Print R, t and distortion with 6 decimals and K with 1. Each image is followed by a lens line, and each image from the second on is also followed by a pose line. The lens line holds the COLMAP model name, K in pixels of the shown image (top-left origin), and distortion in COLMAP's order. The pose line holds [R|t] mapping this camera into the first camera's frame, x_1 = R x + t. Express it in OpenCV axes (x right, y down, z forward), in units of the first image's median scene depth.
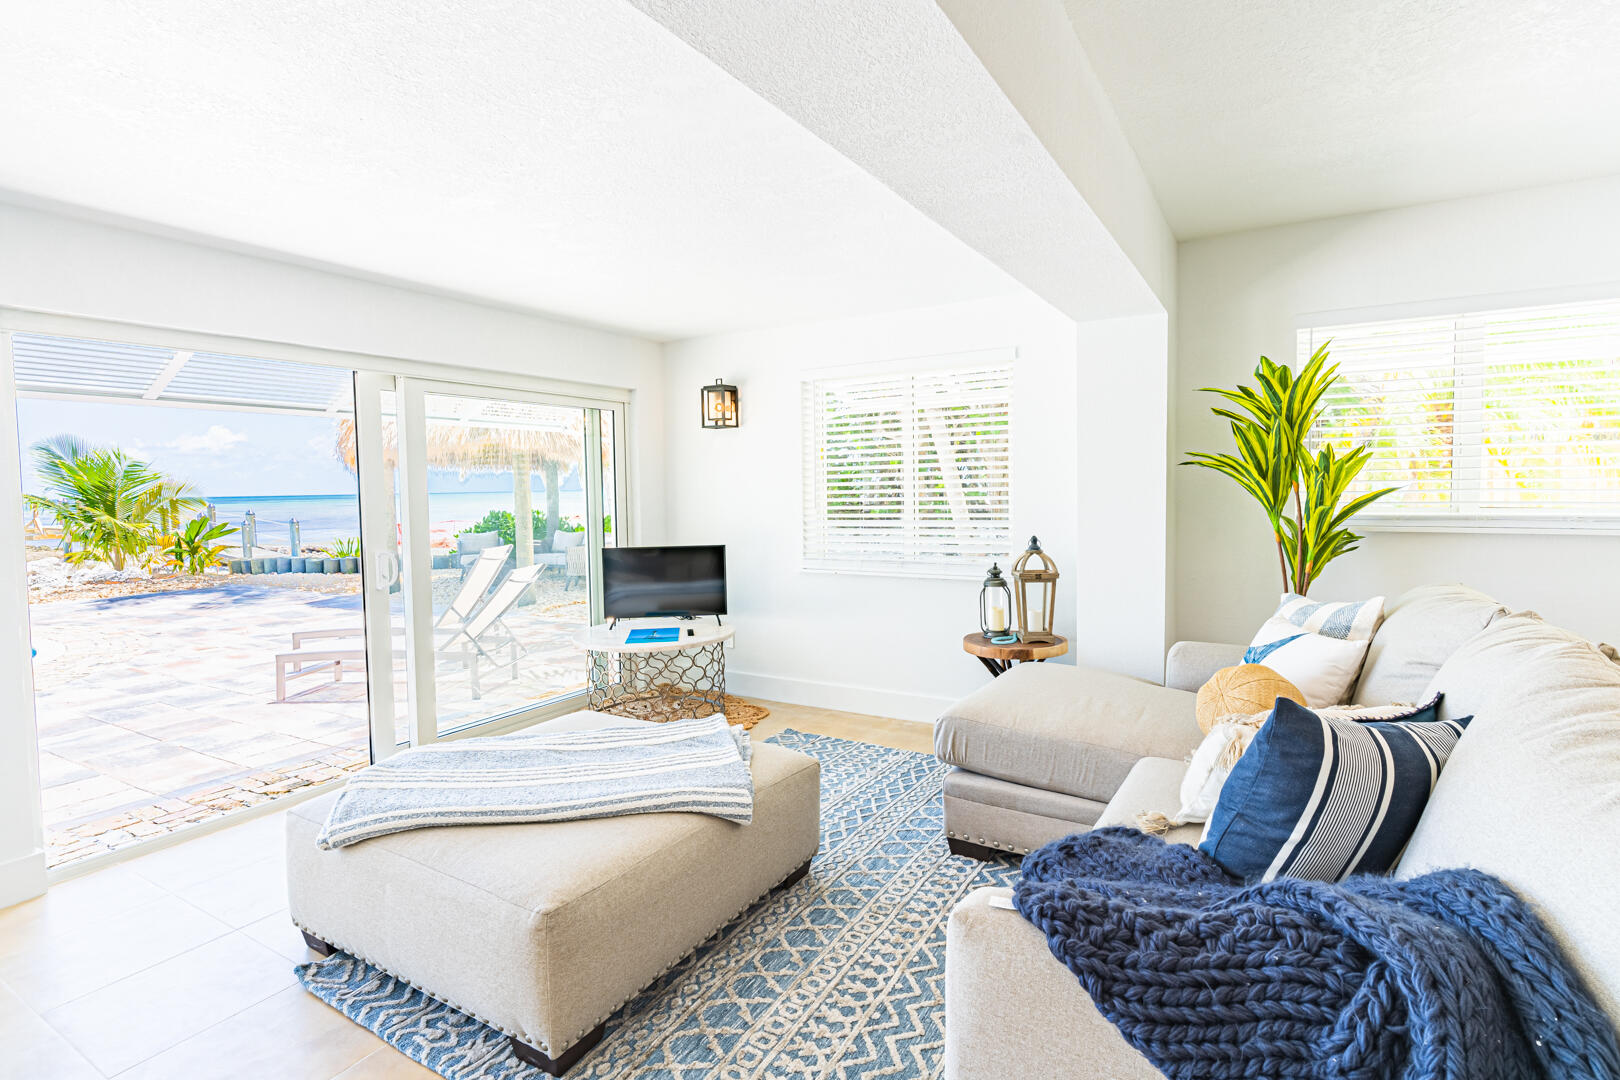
lens RADIAL K [[792.9, 0, 810.0], [0, 792.9, 540.0], [0, 0, 1]] dist [0.003258, 0.000865]
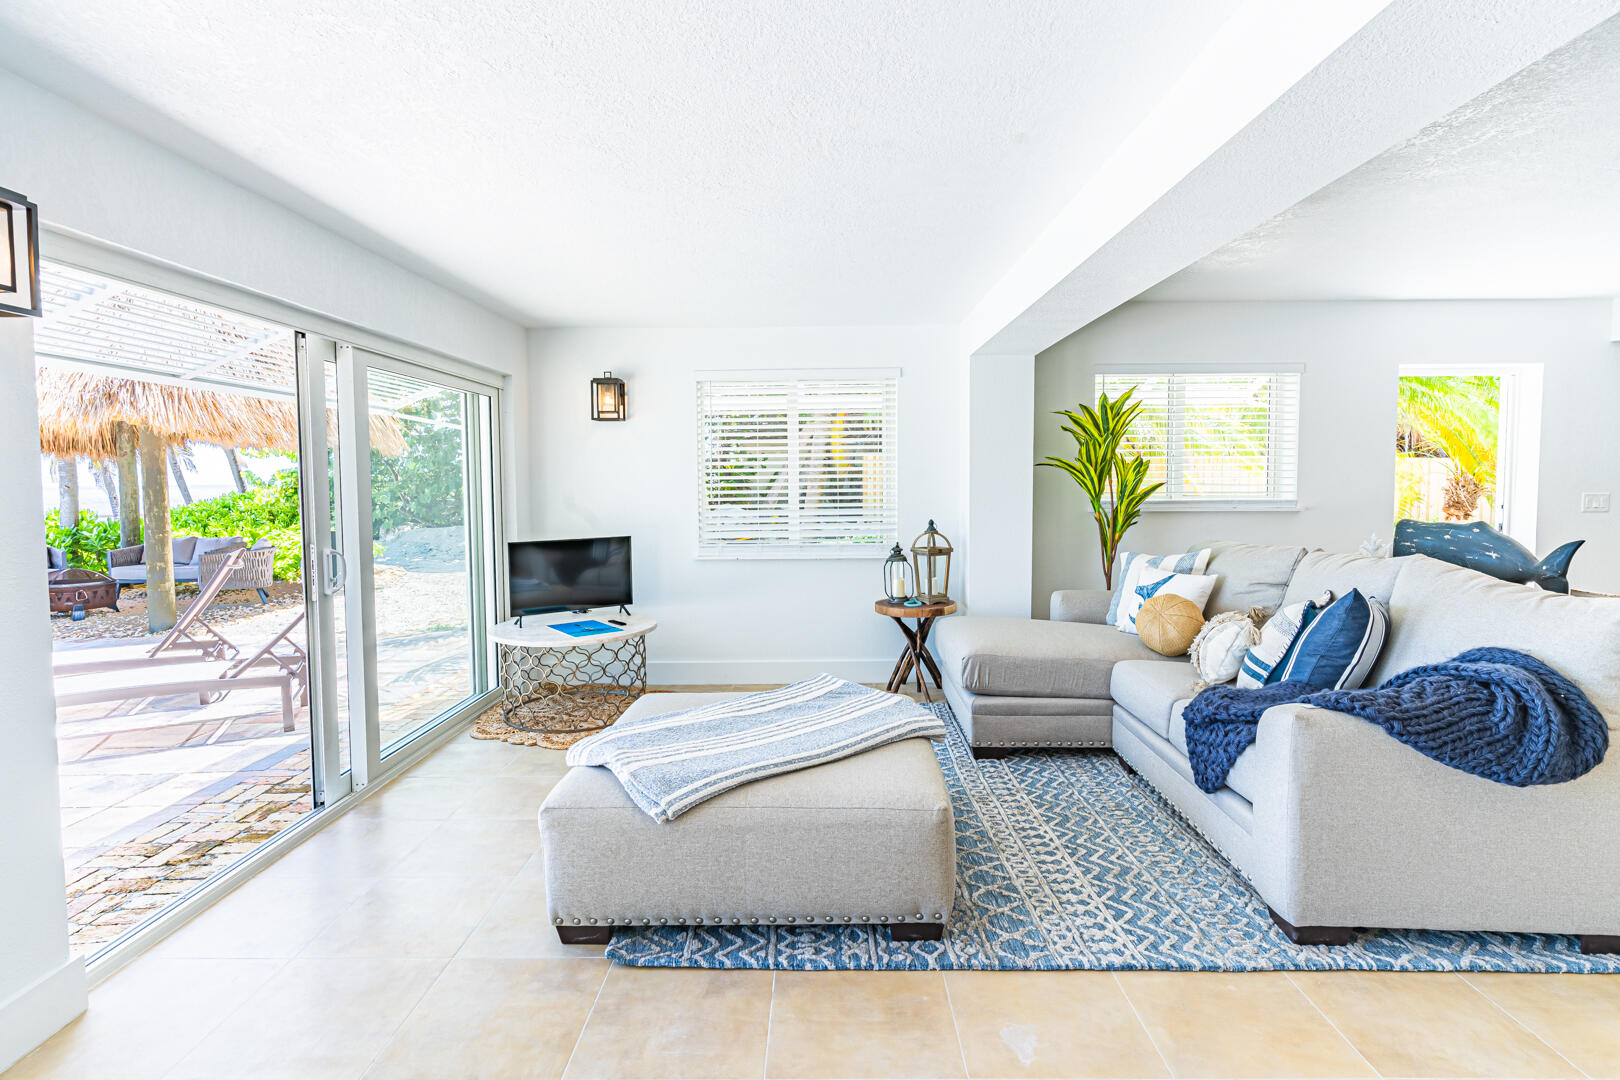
lens RADIAL K [[792.9, 0, 810.0], [0, 792.9, 540.0], [0, 0, 1]] dist [0.003258, 0.000865]
pose [[0.862535, -0.028632, 0.505187, -0.620269], [0.027801, 0.999571, 0.009186, 0.012249], [-0.505234, 0.006122, 0.862961, 0.005821]]
